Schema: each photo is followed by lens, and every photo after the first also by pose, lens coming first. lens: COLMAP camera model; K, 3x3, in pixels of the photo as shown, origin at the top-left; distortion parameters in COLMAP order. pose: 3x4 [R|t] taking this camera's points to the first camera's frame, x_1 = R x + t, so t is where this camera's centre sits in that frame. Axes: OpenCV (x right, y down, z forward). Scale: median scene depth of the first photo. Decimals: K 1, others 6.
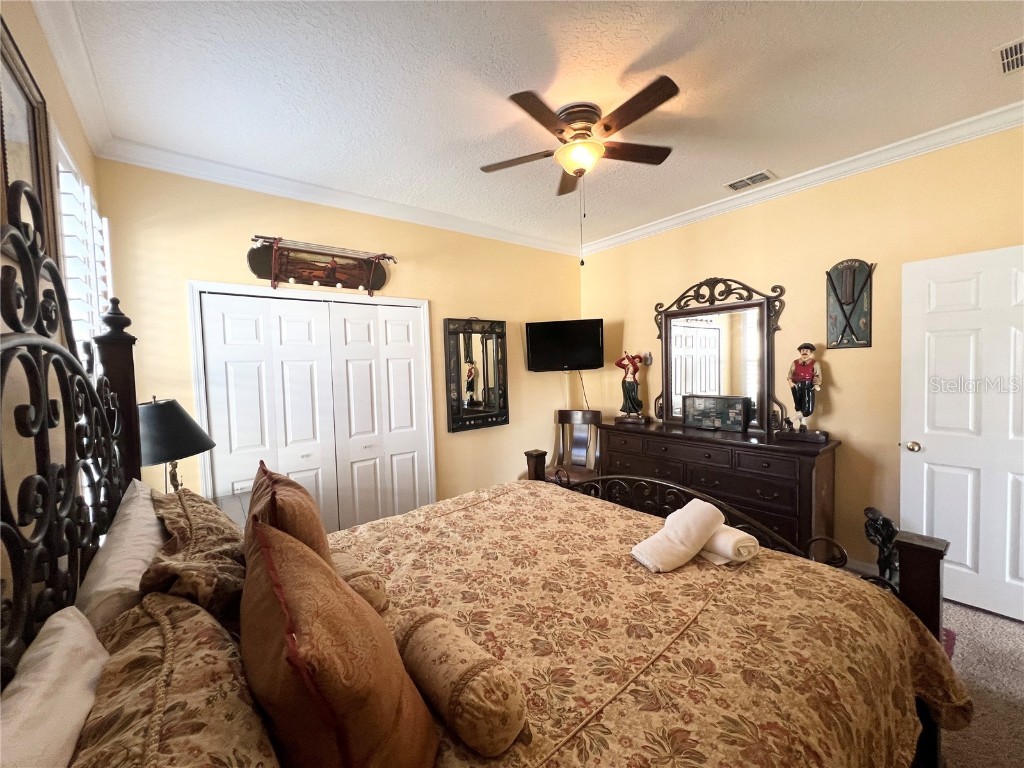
lens RADIAL K [[409.0, 0, 512.0], [0, 409.0, 384.0], [0, 0, 1]] dist [-0.002115, 0.000025]
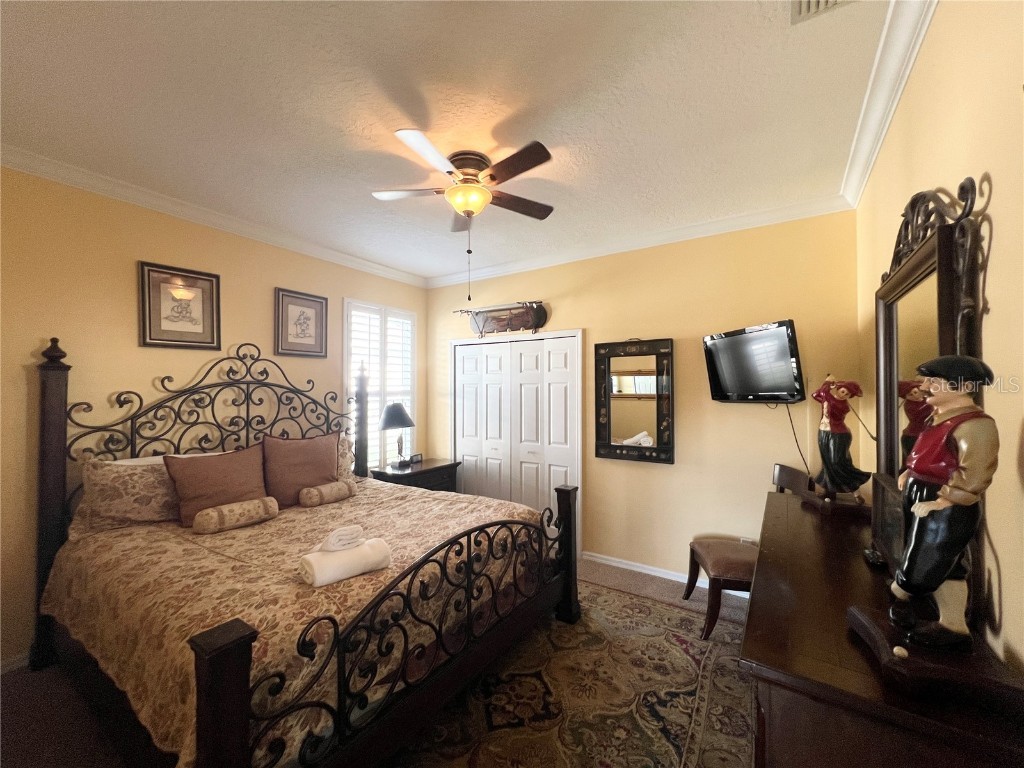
lens RADIAL K [[409.0, 0, 512.0], [0, 409.0, 384.0], [0, 0, 1]] dist [-0.002115, 0.000025]
pose [[0.302349, 0.019108, -0.953006, 0.815811], [-0.050959, 0.998693, 0.003857, -0.059113], [0.951834, 0.047398, 0.302927, 0.539624]]
